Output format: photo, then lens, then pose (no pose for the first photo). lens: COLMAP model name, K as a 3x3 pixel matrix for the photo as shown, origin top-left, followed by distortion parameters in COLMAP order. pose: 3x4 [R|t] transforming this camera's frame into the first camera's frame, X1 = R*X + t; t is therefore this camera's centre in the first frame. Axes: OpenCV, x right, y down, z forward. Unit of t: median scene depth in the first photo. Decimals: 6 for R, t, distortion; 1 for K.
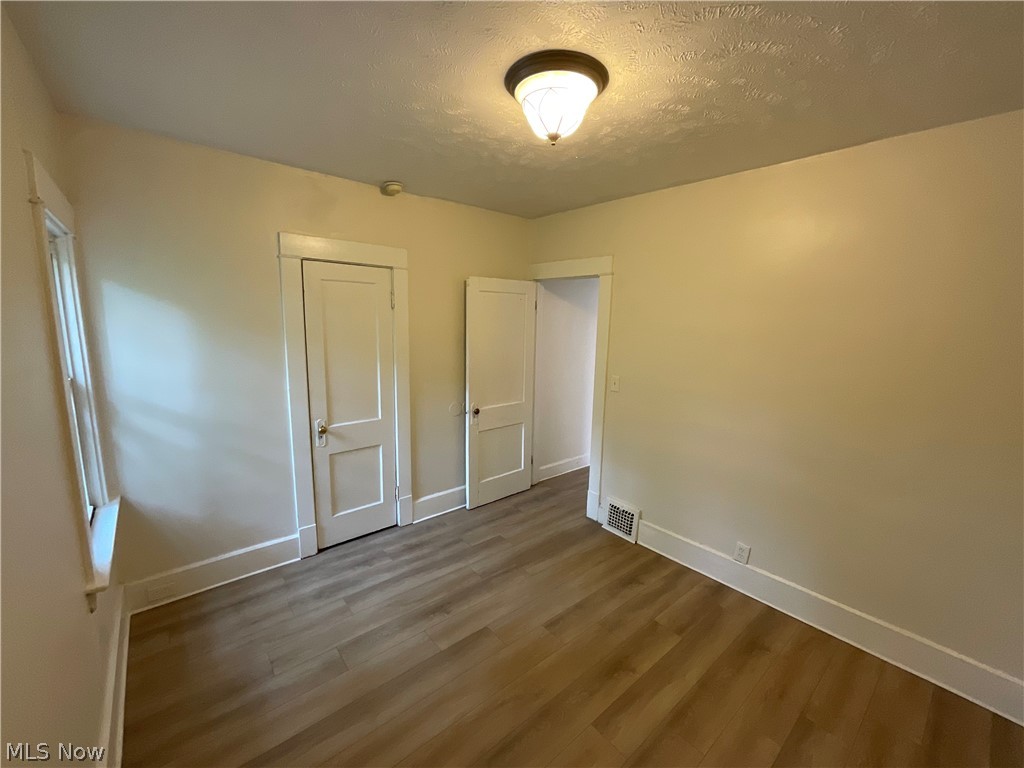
lens RADIAL K [[416.9, 0, 512.0], [0, 416.9, 384.0], [0, 0, 1]] dist [0.001225, 0.000059]
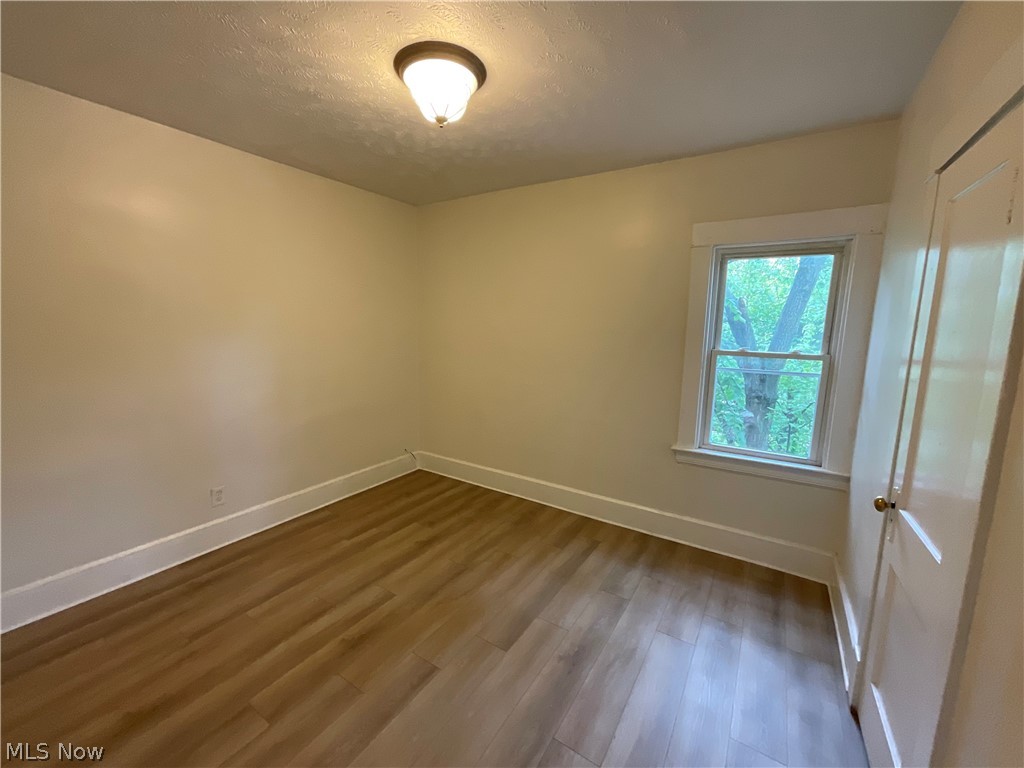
lens RADIAL K [[416.9, 0, 512.0], [0, 416.9, 384.0], [0, 0, 1]] dist [0.001225, 0.000059]
pose [[-0.955799, 0.002035, -0.294015, 0.195533], [-0.085748, 0.954576, 0.285361, -0.196340], [0.281240, 0.297959, -0.912208, 1.808282]]
